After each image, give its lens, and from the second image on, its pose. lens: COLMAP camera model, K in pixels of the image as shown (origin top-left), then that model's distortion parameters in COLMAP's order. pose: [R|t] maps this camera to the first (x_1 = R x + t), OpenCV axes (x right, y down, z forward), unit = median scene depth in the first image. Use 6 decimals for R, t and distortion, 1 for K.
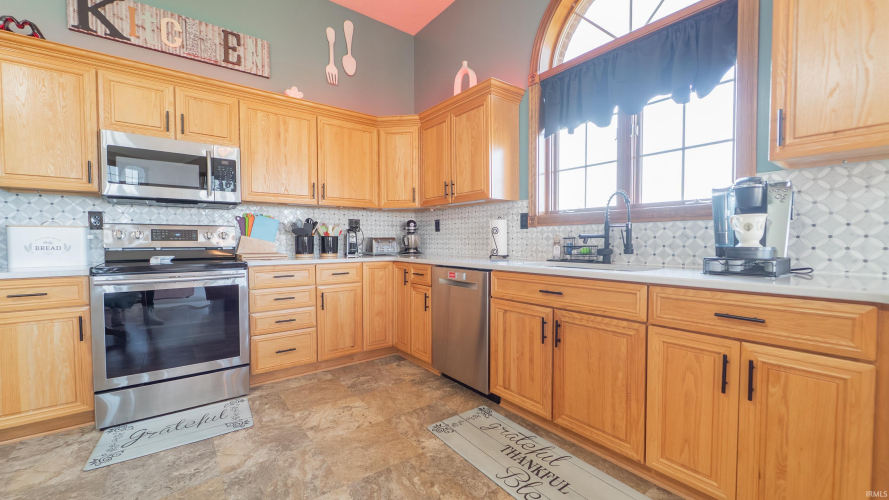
lens RADIAL K [[354.7, 0, 444.5], [0, 354.7, 250.0], [0, 0, 1]] dist [-0.000709, -0.000094]
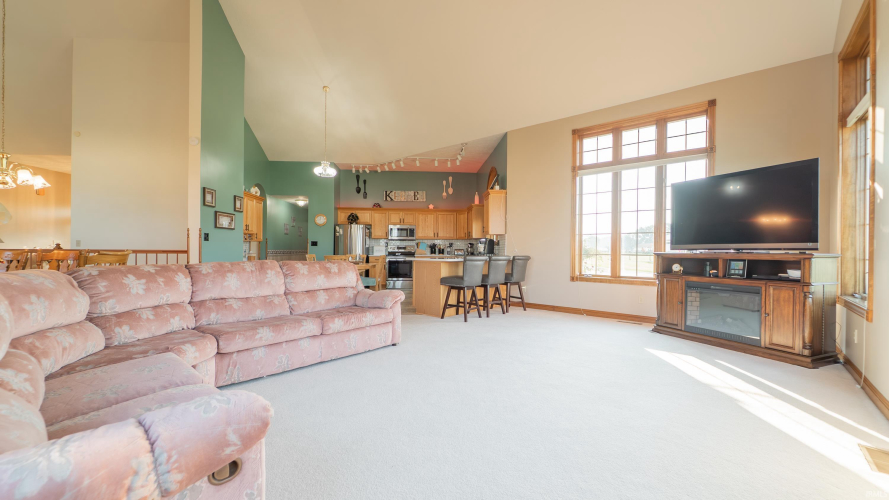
lens RADIAL K [[354.7, 0, 444.5], [0, 354.7, 250.0], [0, 0, 1]] dist [-0.000709, -0.000094]
pose [[0.834771, 0.001740, -0.550595, 1.601002], [-0.025808, 0.999020, -0.035971, 0.097678], [0.549992, 0.044237, 0.833997, -1.791212]]
